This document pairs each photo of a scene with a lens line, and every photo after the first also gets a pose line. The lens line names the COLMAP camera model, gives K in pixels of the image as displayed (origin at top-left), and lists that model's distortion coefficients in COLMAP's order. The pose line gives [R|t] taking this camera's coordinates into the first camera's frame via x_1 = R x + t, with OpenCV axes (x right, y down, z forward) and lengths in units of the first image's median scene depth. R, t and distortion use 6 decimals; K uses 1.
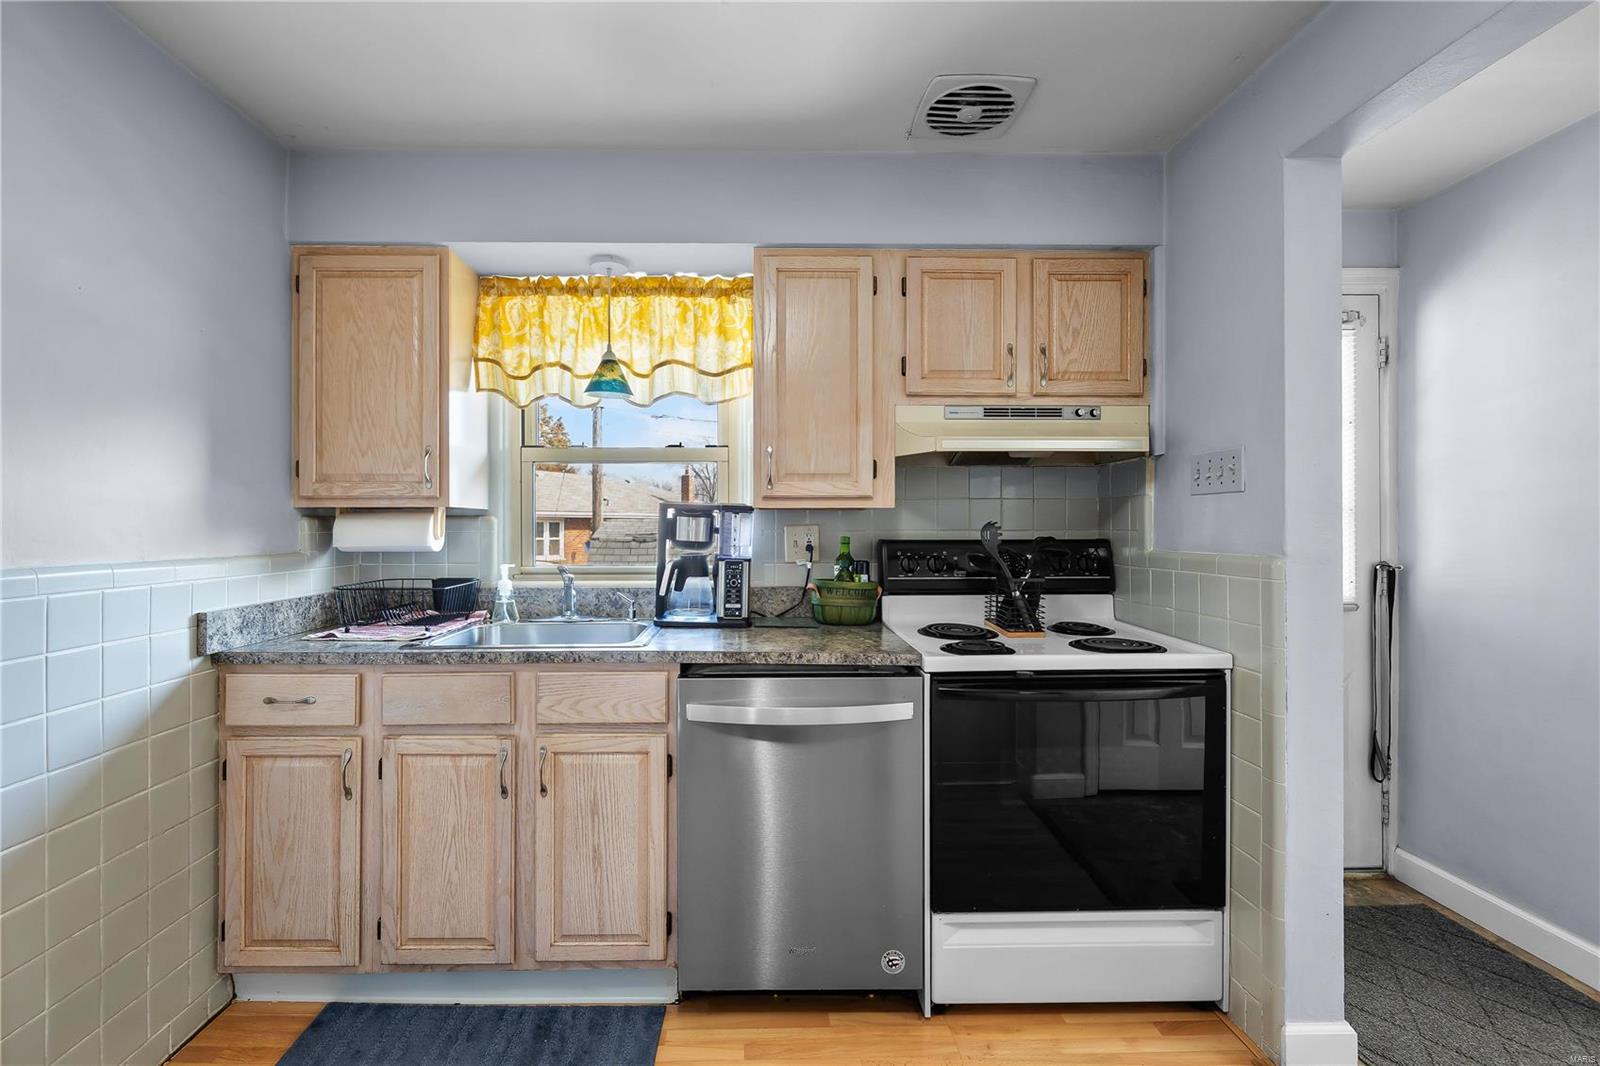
lens RADIAL K [[657.3, 0, 800.0], [0, 657.3, 533.0], [0, 0, 1]] dist [-0.000751, -0.000092]
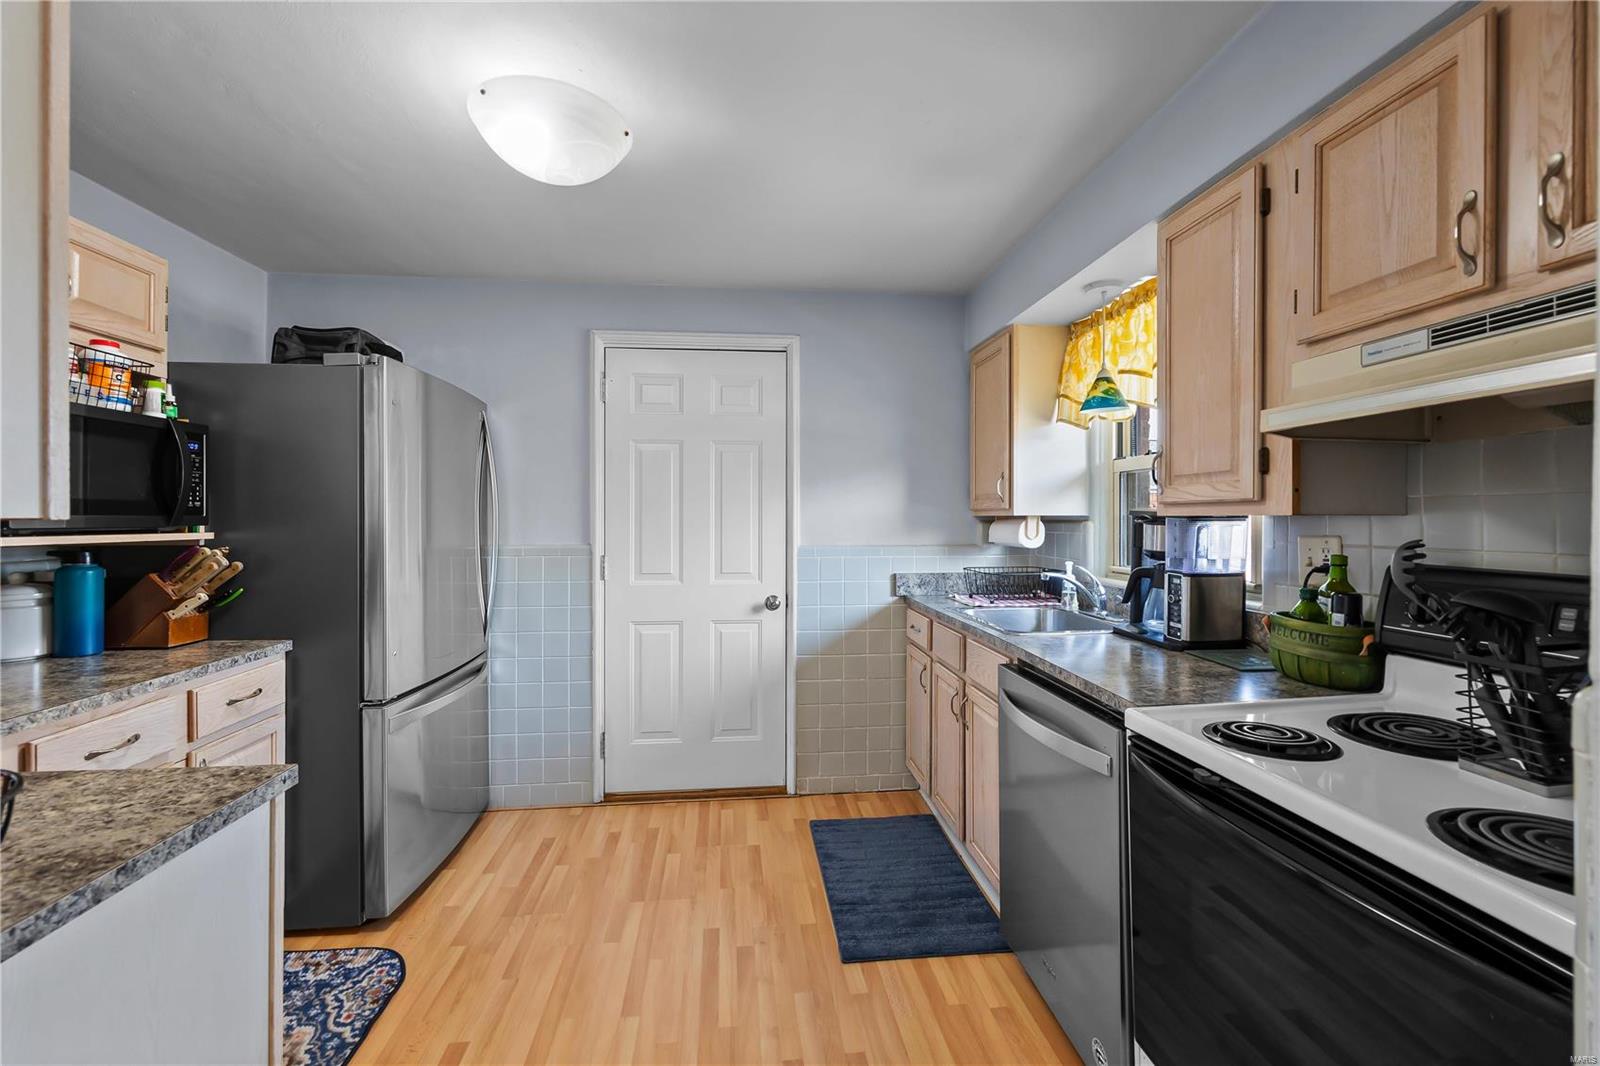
lens RADIAL K [[657.3, 0, 800.0], [0, 657.3, 533.0], [0, 0, 1]] dist [-0.000751, -0.000092]
pose [[0.086392, 0.024731, -0.995954, 0.785919], [-0.007830, 0.999678, 0.024144, -0.033141], [0.996230, 0.005713, 0.086558, 0.445461]]
